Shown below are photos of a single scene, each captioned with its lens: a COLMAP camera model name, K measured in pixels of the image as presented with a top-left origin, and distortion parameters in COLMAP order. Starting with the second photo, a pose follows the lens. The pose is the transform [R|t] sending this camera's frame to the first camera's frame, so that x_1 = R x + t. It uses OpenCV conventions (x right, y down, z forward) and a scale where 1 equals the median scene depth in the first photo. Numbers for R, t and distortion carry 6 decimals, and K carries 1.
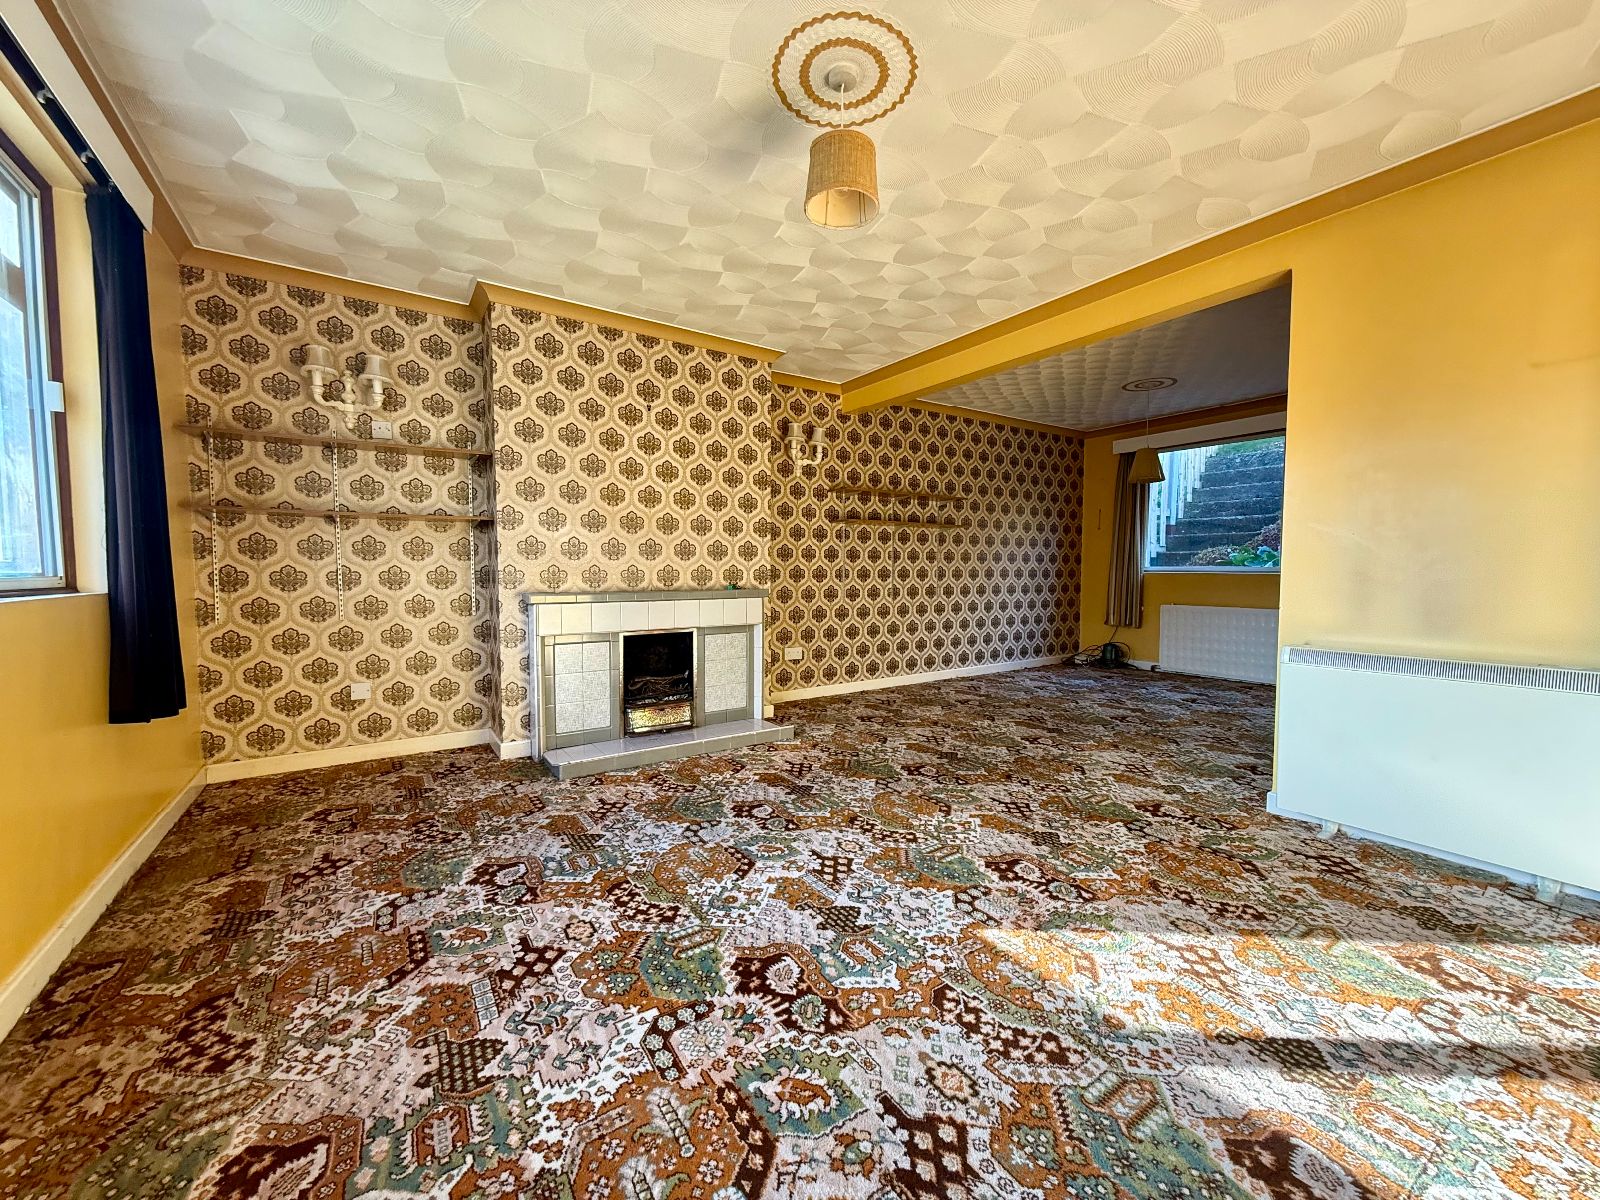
lens RADIAL K [[636.6, 0, 813.9], [0, 636.6, 599.5], [0, 0, 1]] dist [-0.003377, 0.000187]
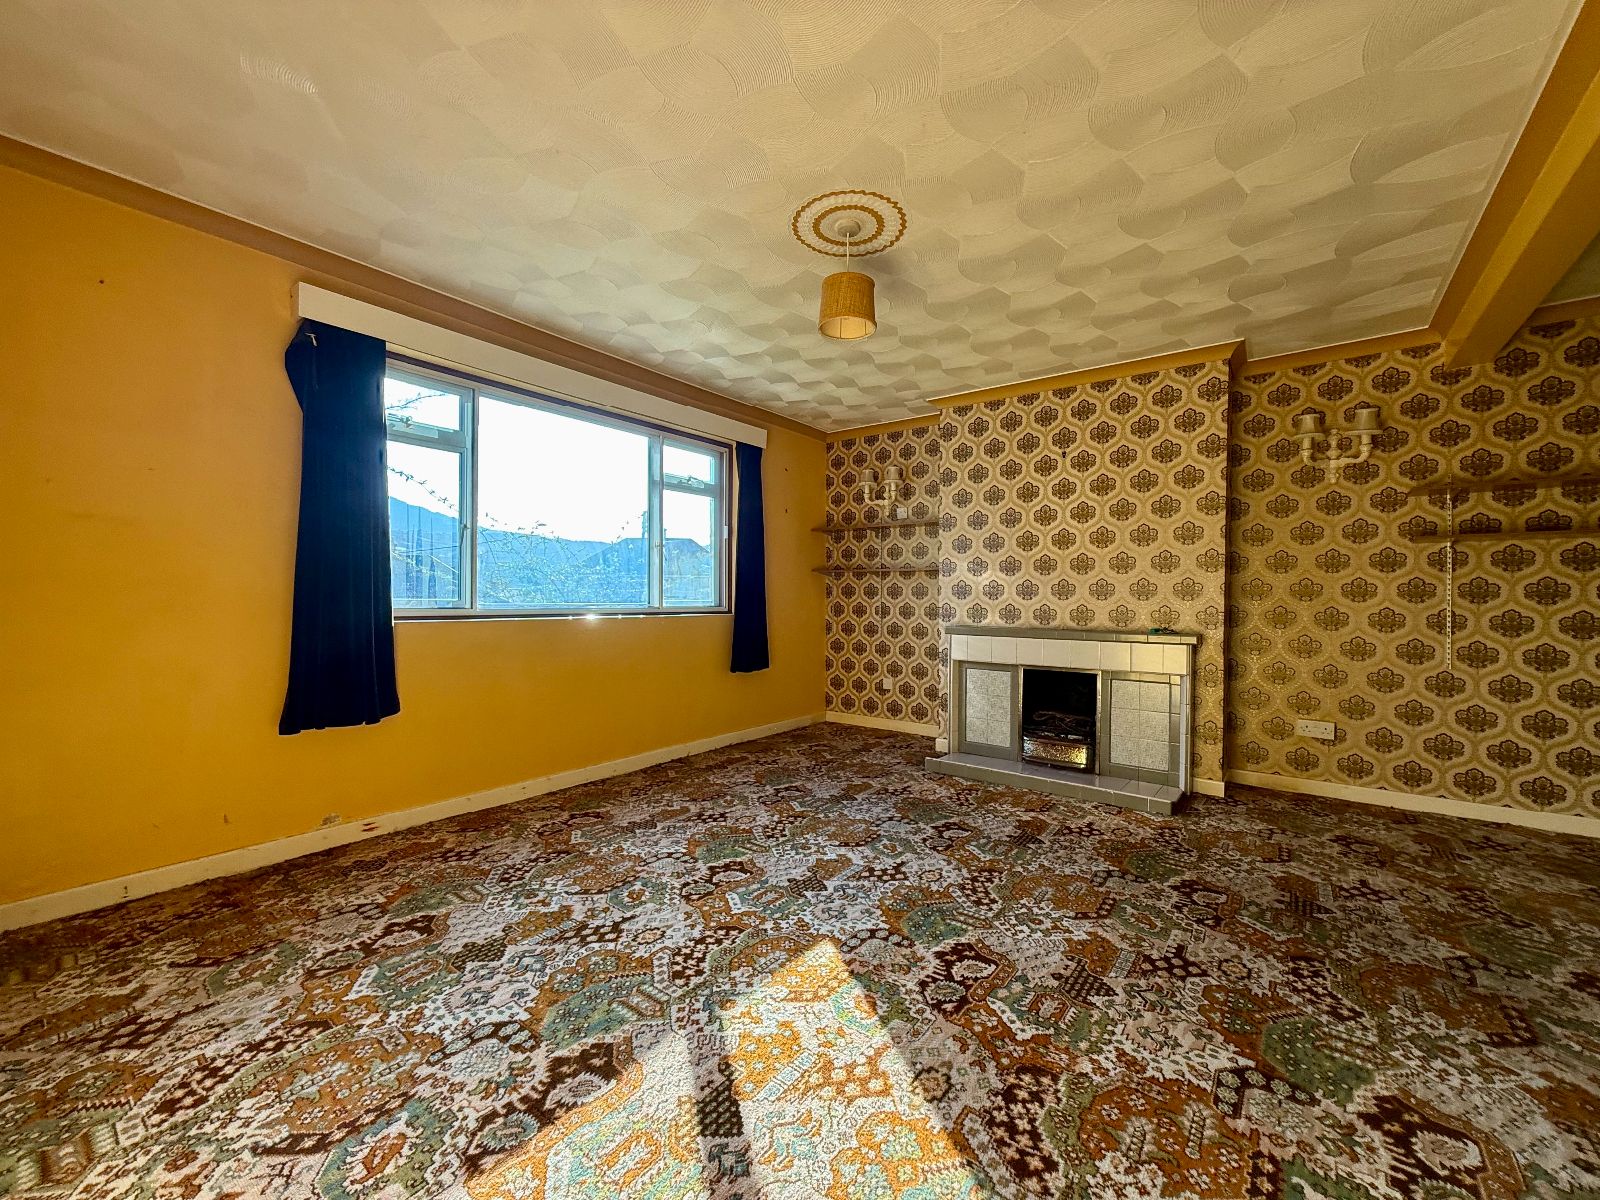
lens RADIAL K [[636.6, 0, 791.9], [0, 636.6, 601.0], [0, 0, 1]] dist [-0.003377, 0.000187]
pose [[0.298556, 0.009092, -0.954349, 0.970919], [-0.054008, 0.998513, -0.007383, -0.045717], [0.952863, 0.053747, 0.298603, 0.433301]]
